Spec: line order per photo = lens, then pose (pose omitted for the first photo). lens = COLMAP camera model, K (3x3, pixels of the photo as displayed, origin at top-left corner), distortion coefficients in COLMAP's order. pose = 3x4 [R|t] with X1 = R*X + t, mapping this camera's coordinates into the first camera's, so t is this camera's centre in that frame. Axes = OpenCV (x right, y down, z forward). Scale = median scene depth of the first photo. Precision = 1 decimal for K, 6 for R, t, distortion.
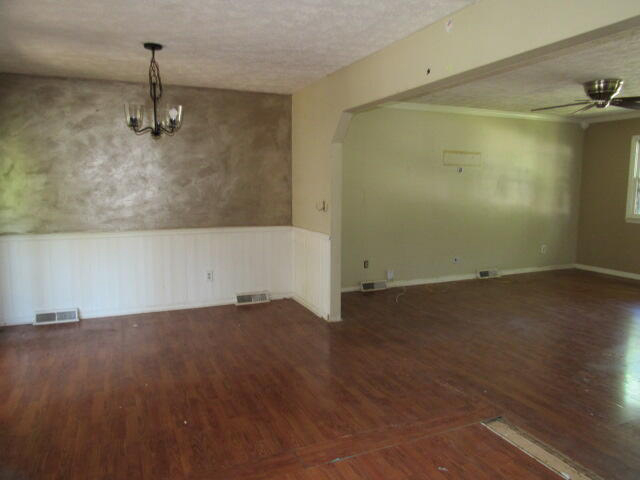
lens RADIAL K [[464.6, 0, 313.4], [0, 464.6, 242.1], [0, 0, 1]] dist [-0.025998, 0.020211]
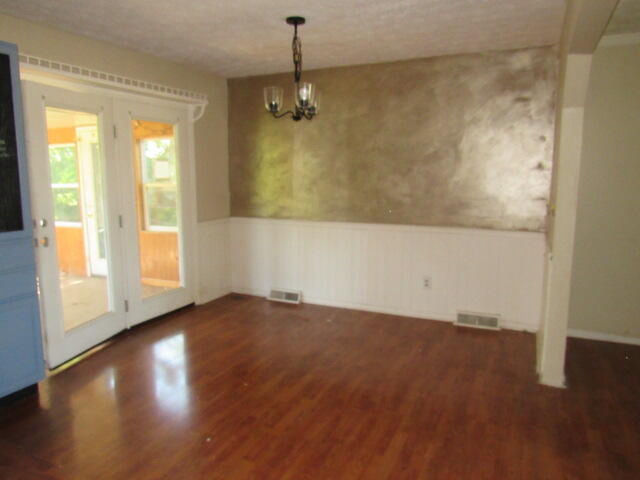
lens RADIAL K [[464.6, 0, 320.8], [0, 464.6, 237.8], [0, 0, 1]] dist [-0.025998, 0.020211]
pose [[0.663707, 0.100945, -0.741150, 0.305470], [-0.090186, 0.994423, 0.054677, -0.042973], [0.742536, 0.030552, 0.669109, 0.340257]]
